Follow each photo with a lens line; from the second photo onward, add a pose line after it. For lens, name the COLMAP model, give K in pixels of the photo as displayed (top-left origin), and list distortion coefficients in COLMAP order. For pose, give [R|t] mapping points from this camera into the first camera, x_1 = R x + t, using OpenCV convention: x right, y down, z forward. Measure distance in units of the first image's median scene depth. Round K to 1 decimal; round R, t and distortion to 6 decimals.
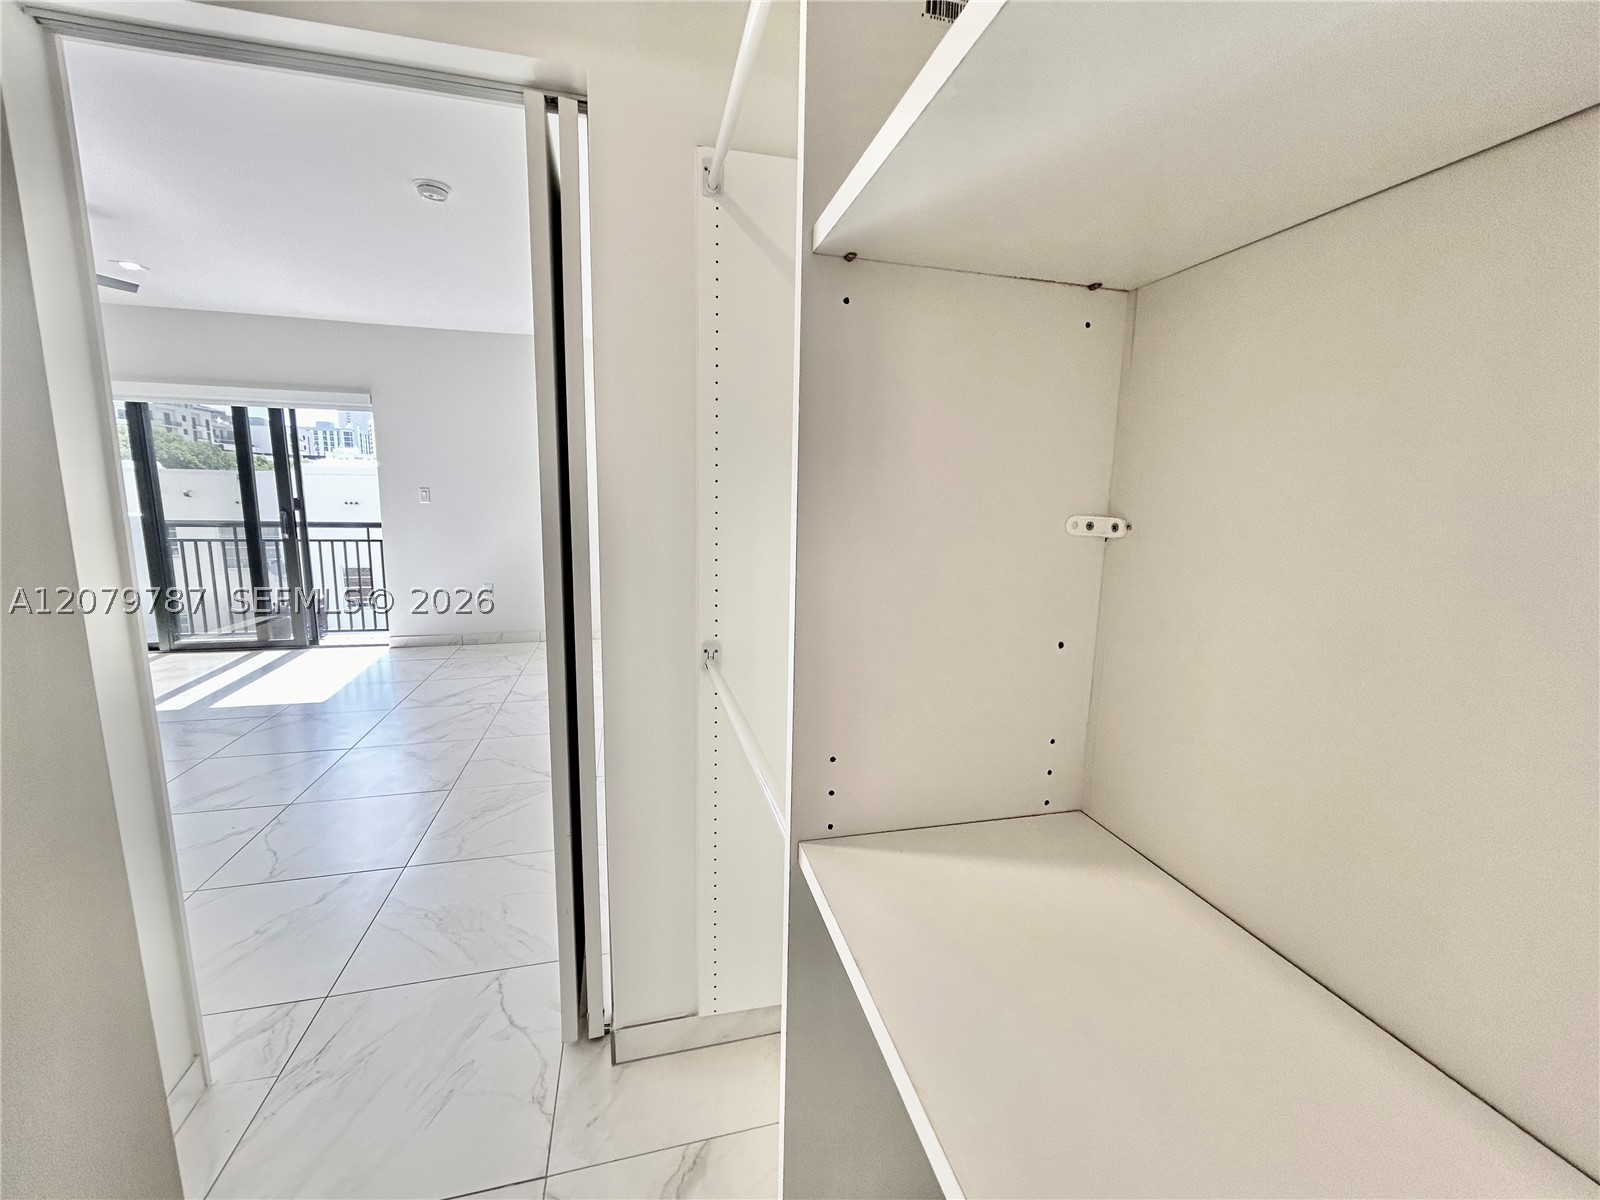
lens RADIAL K [[651.8, 0, 797.0], [0, 651.8, 591.6], [0, 0, 1]] dist [-0.002697, 0.002657]
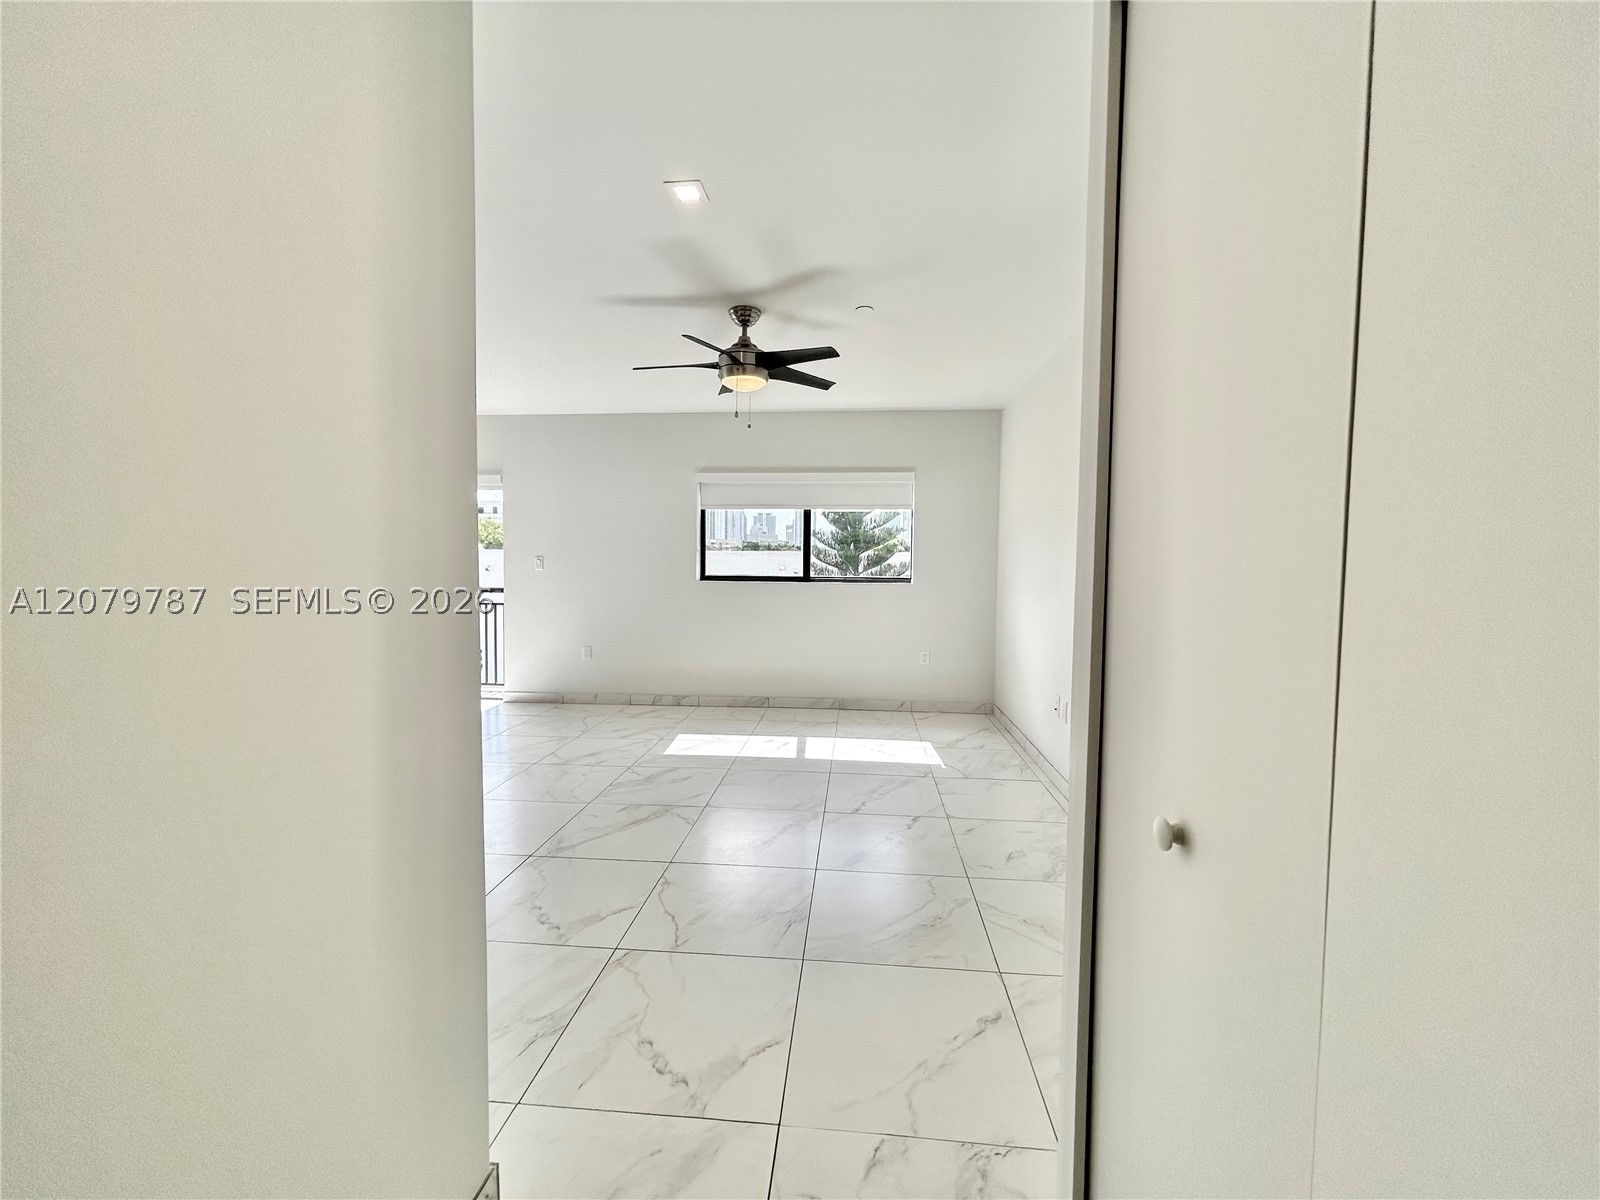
lens RADIAL K [[651.8, 0, 806.8], [0, 651.8, 592.8], [0, 0, 1]] dist [-0.002697, 0.002657]
pose [[0.946603, 0.003872, -0.322378, 0.206921], [-0.039148, 0.993909, -0.103012, -0.003402], [0.320016, 0.110132, 0.940989, 0.125502]]
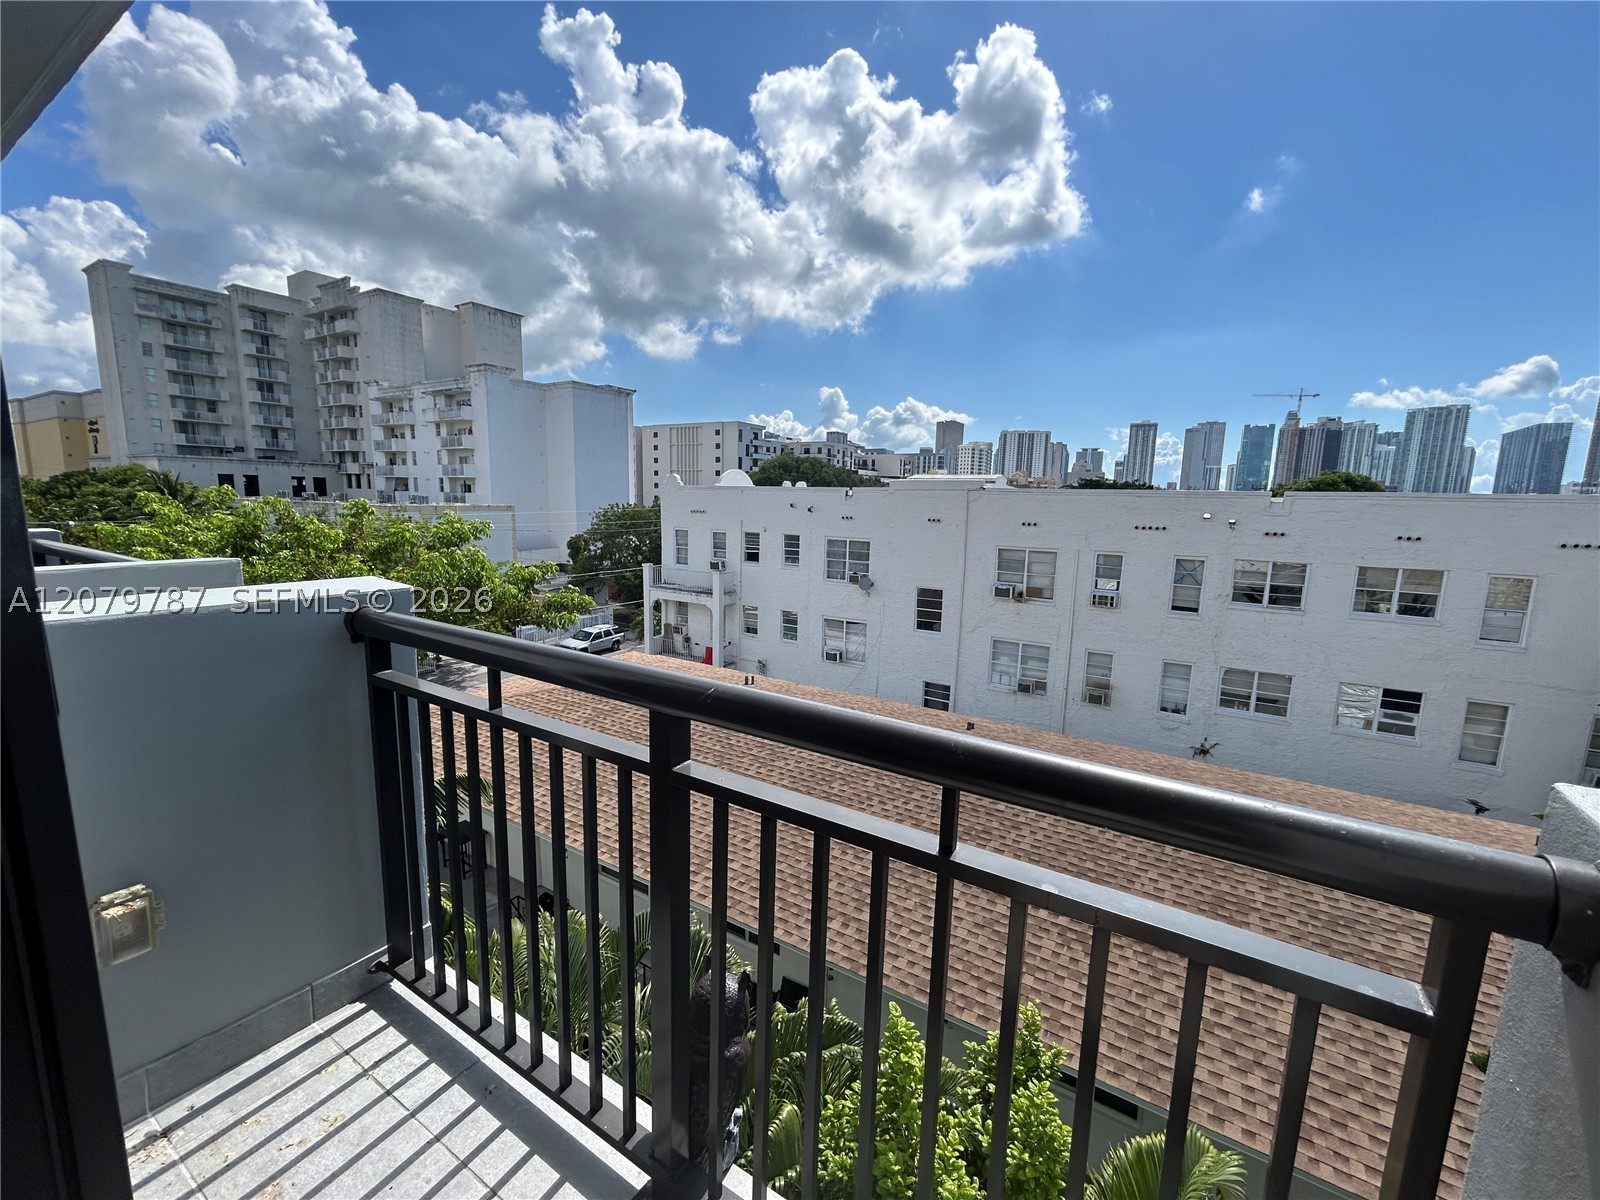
lens RADIAL K [[651.8, 0, 802.3], [0, 651.8, 599.7], [0, 0, 1]] dist [-0.002697, 0.002657]
pose [[0.698303, 0.106706, -0.707804, -0.688621], [-0.115593, 0.992658, 0.035609, -0.149132], [0.706407, 0.056951, 0.705511, 1.015078]]
